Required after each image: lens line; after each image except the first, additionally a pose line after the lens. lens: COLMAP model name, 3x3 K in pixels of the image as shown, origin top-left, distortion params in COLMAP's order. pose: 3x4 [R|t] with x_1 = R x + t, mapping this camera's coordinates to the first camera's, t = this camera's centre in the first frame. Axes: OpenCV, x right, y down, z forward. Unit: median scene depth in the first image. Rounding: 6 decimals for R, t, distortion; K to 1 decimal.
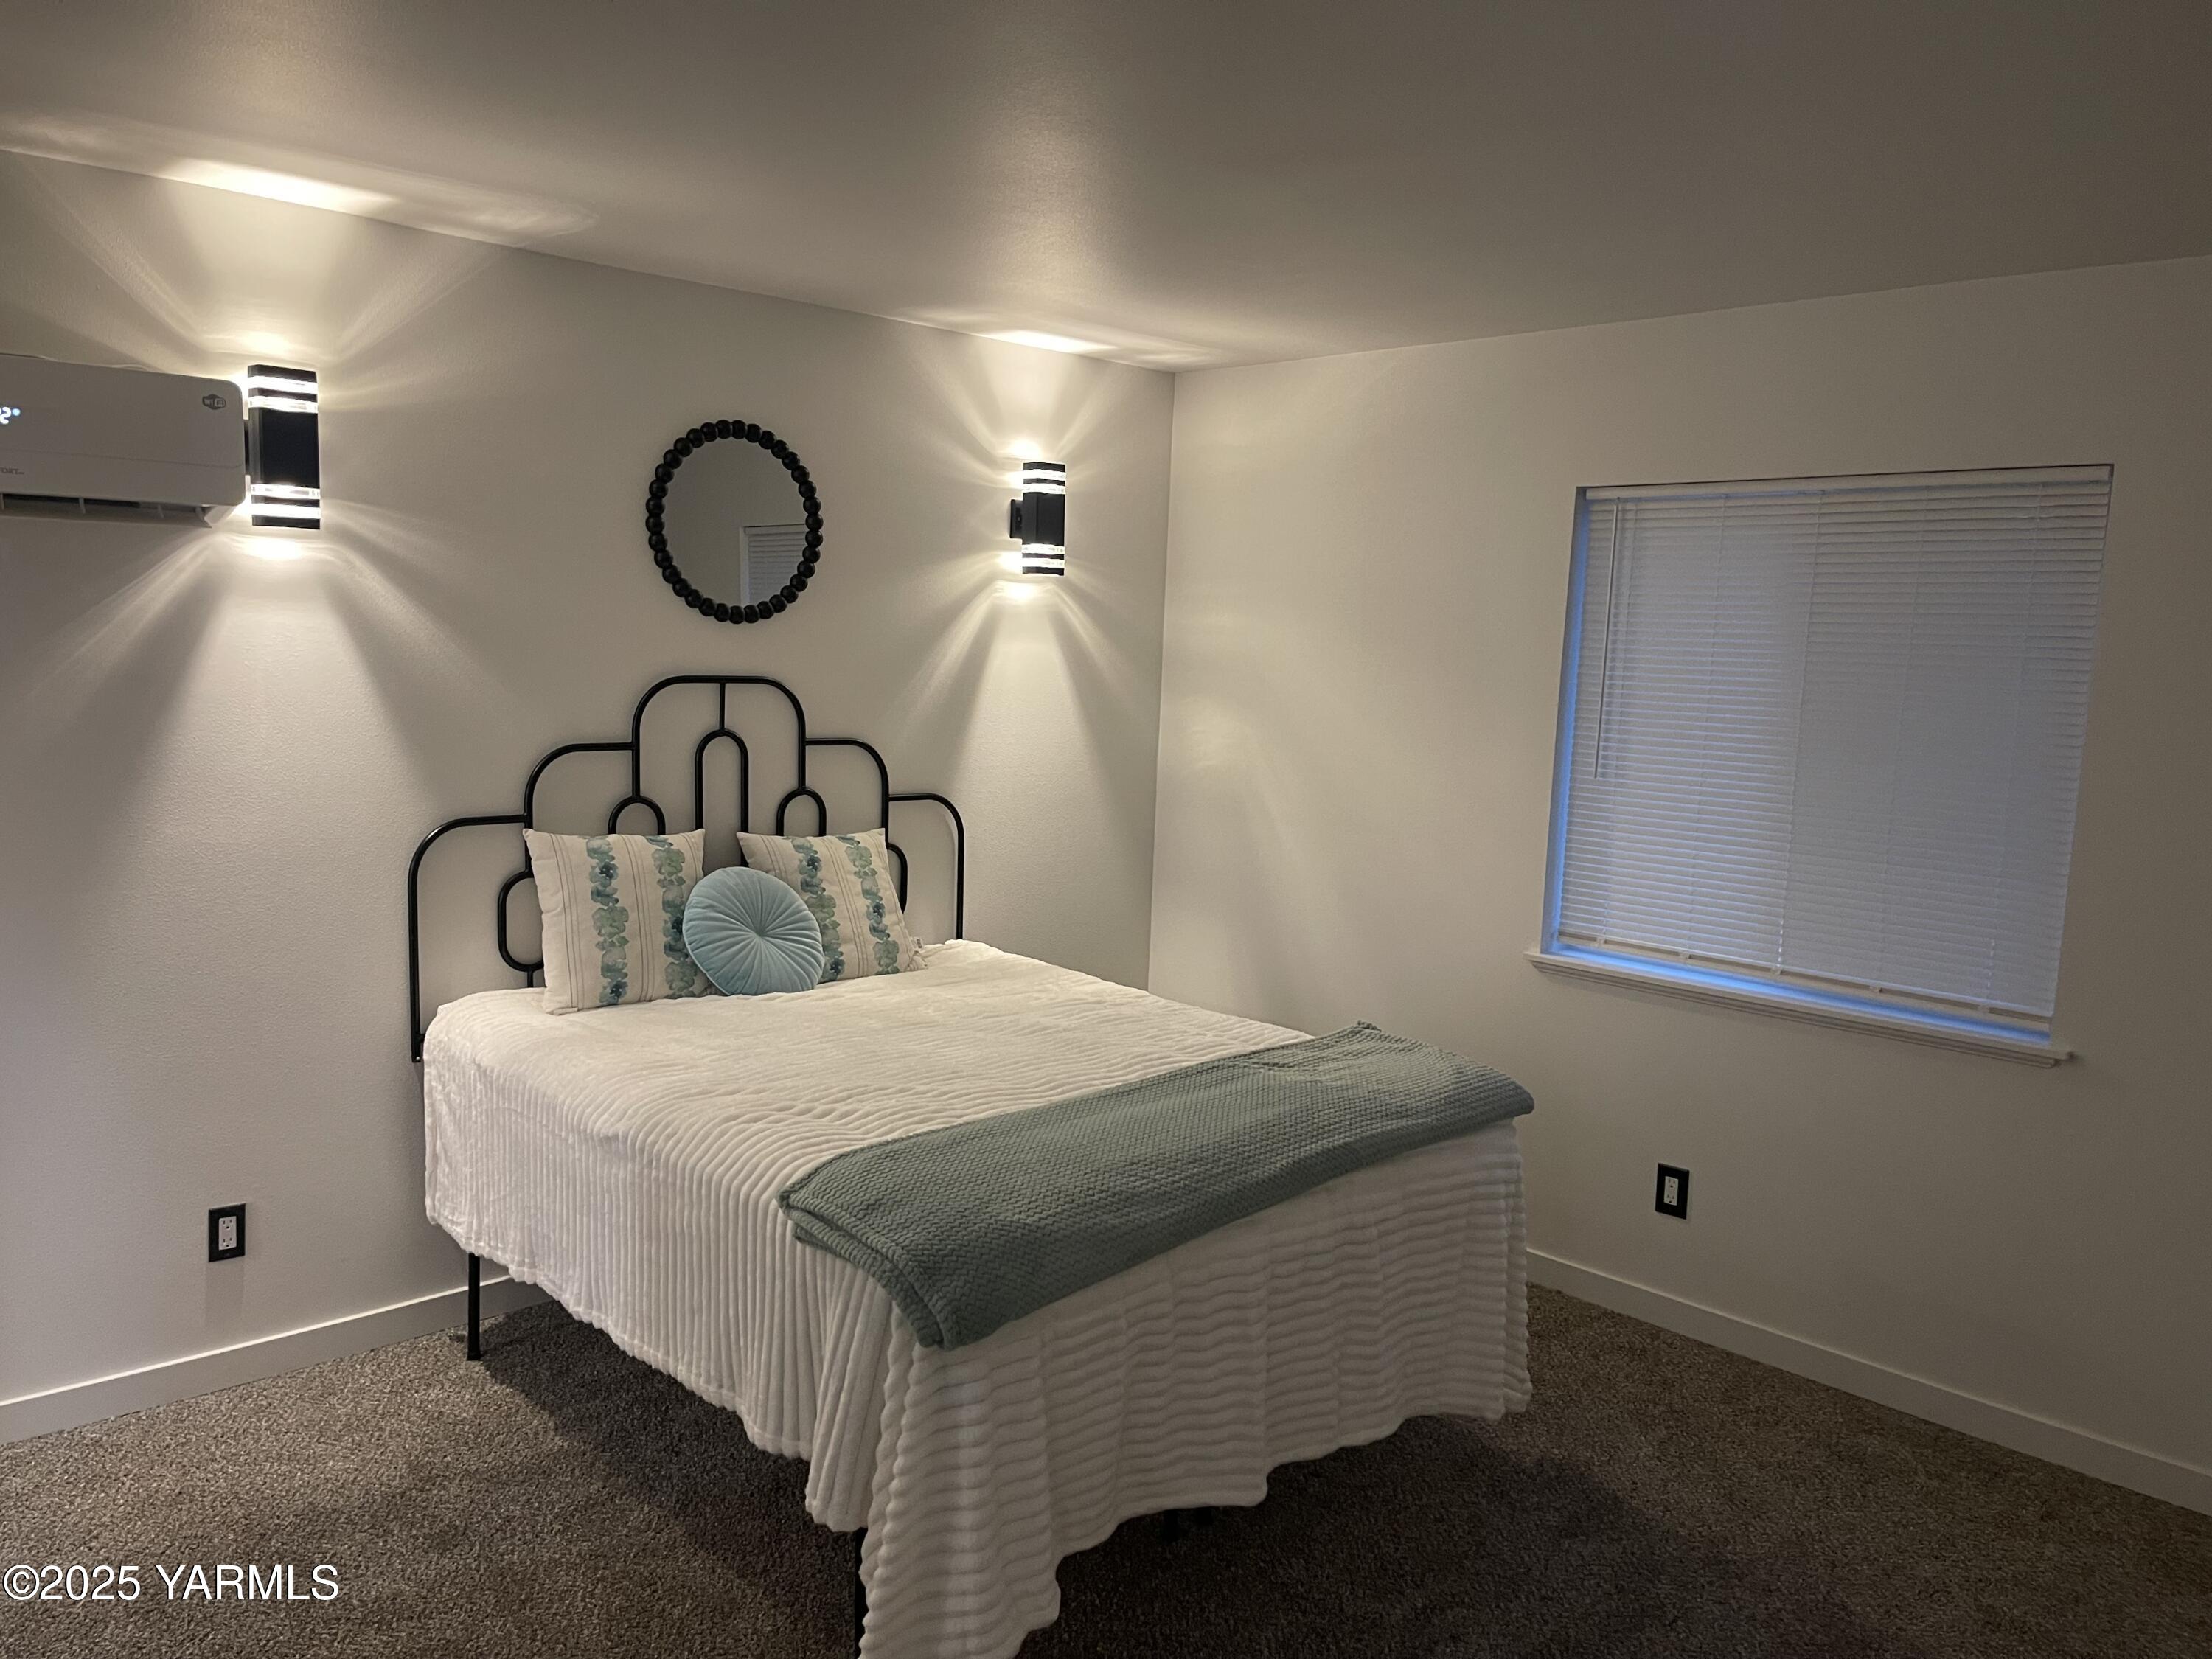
lens RADIAL K [[1663.1, 0, 1110.0], [0, 1663.1, 832.7], [0, 0, 1]] dist [0.062447, -0.085471]
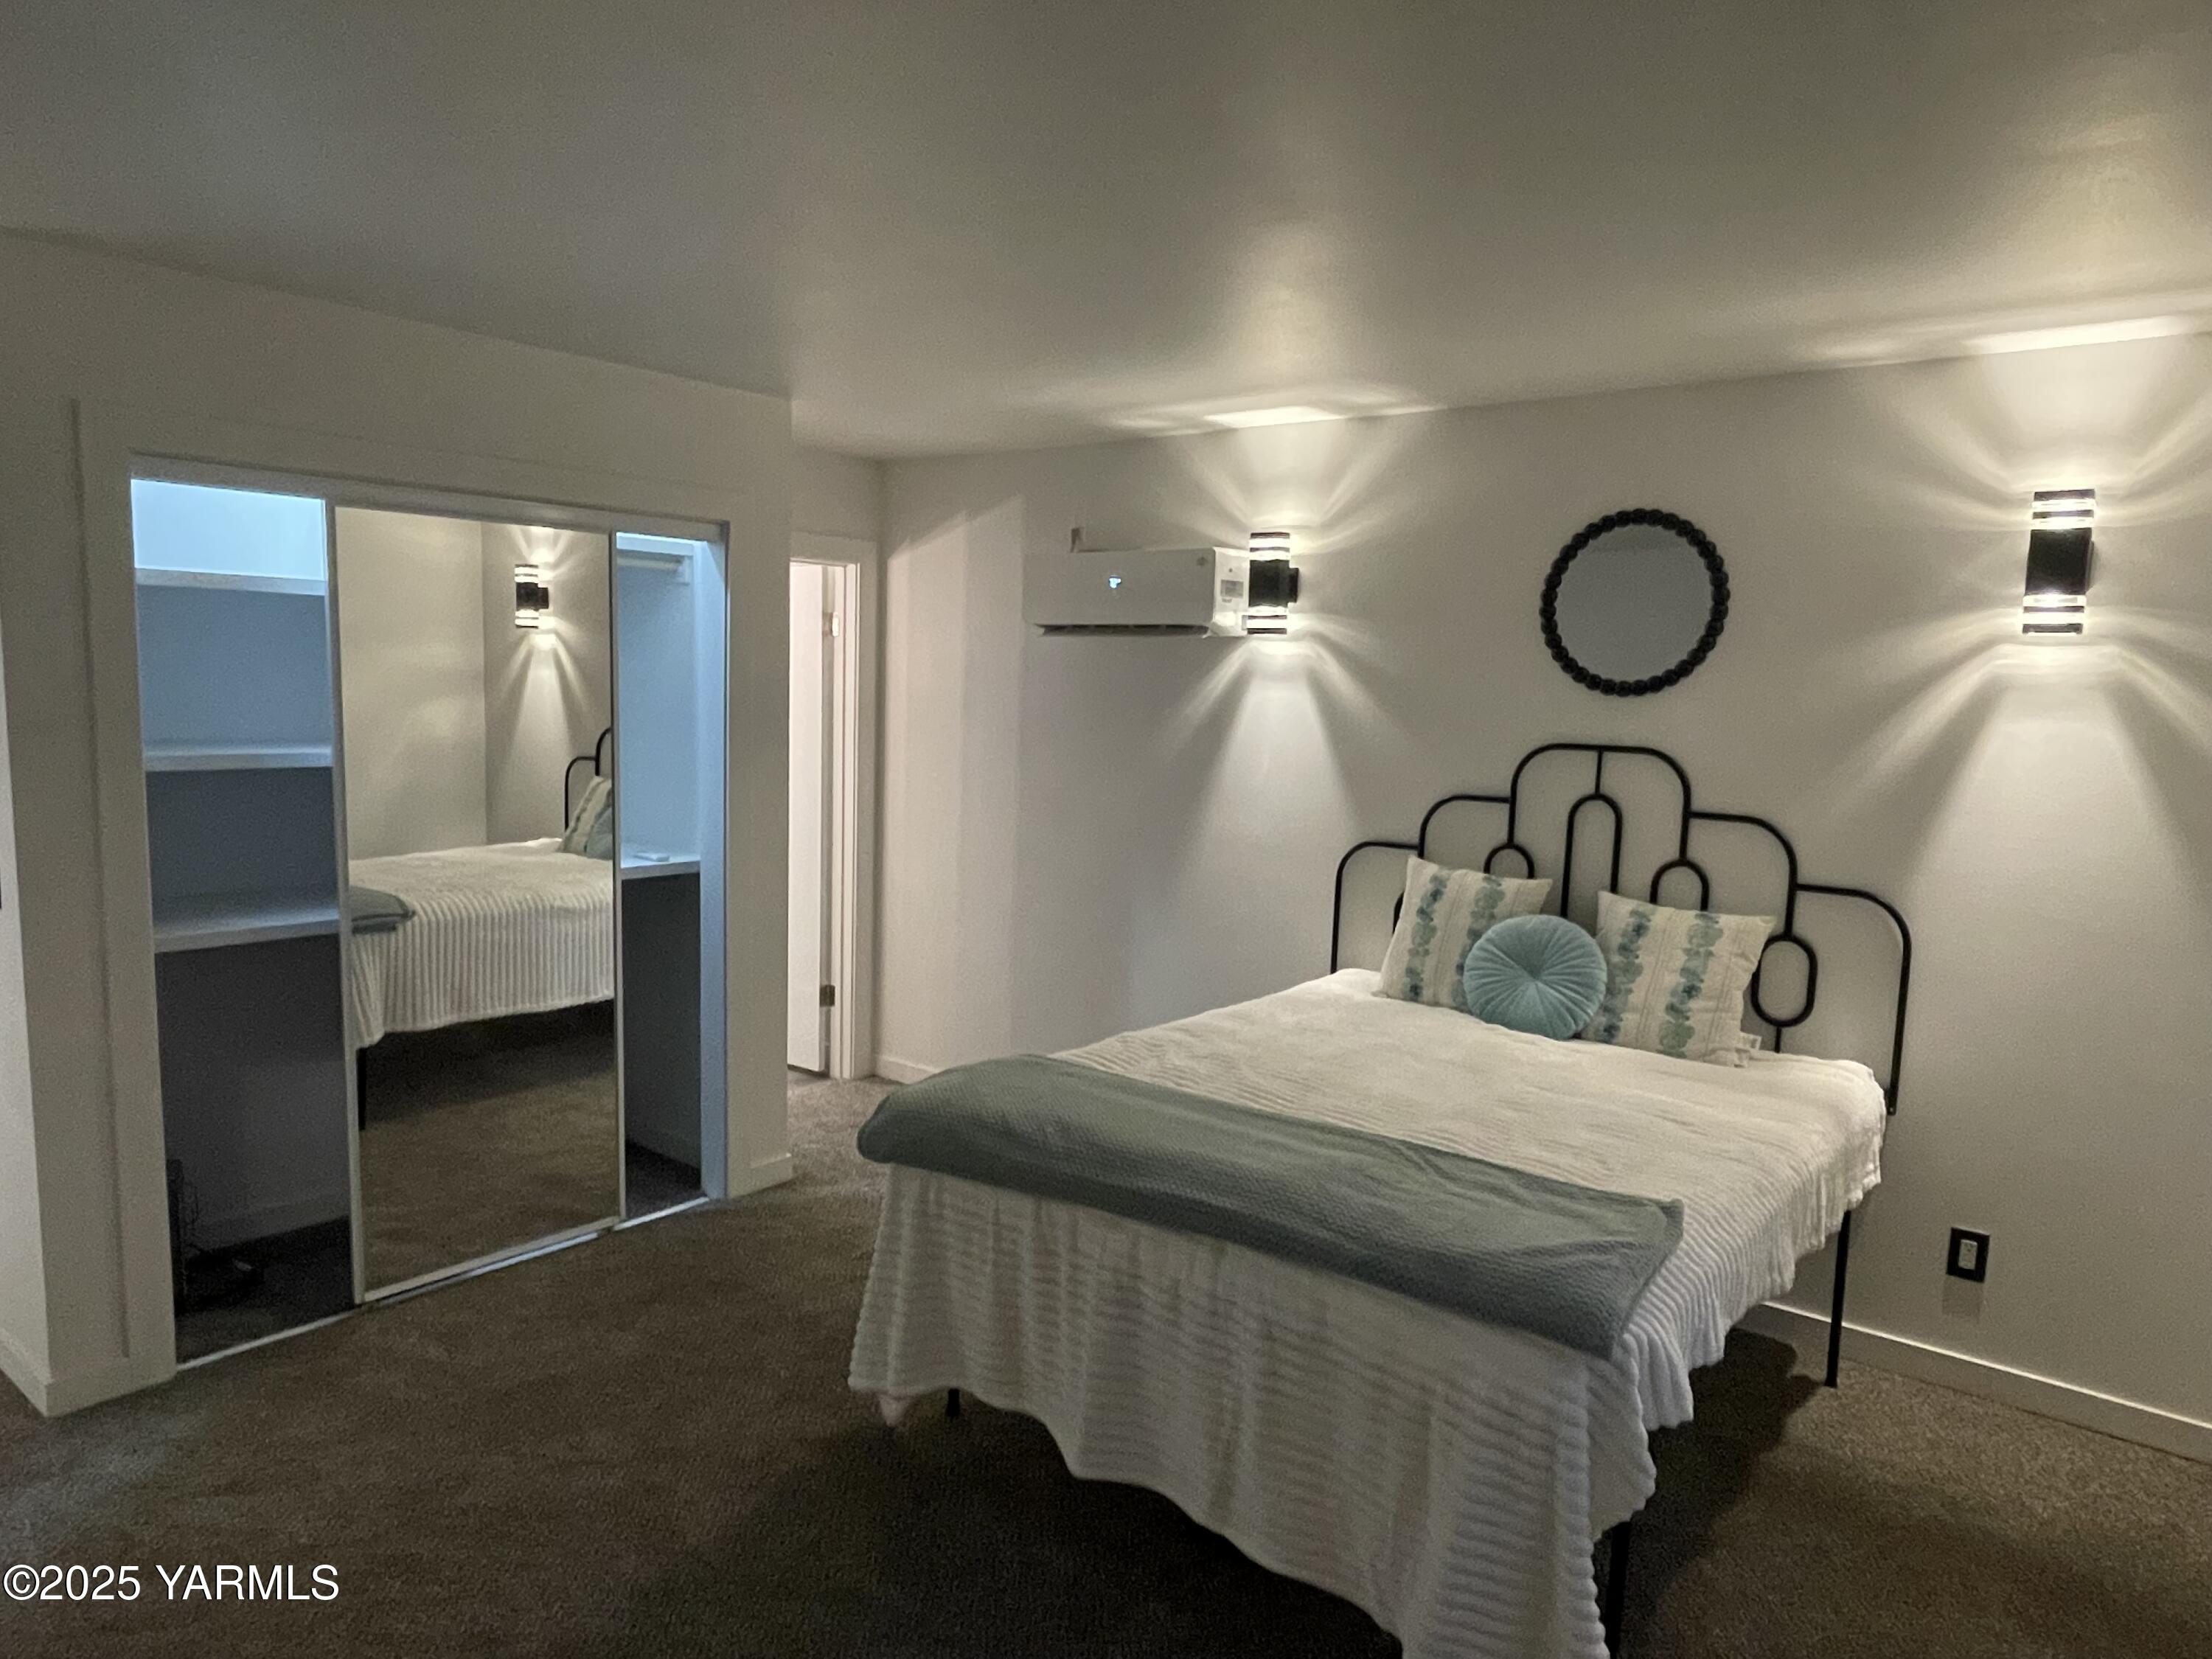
lens RADIAL K [[1408.0, 0, 1053.3], [0, 1408.0, 835.8], [0, 0, 1]] dist [0.002841, -0.009343]
pose [[0.108461, 0.080537, -0.990833, 0.638885], [-0.142433, 0.987688, 0.064690, -0.043706], [0.983844, 0.134111, 0.118597, 0.545198]]
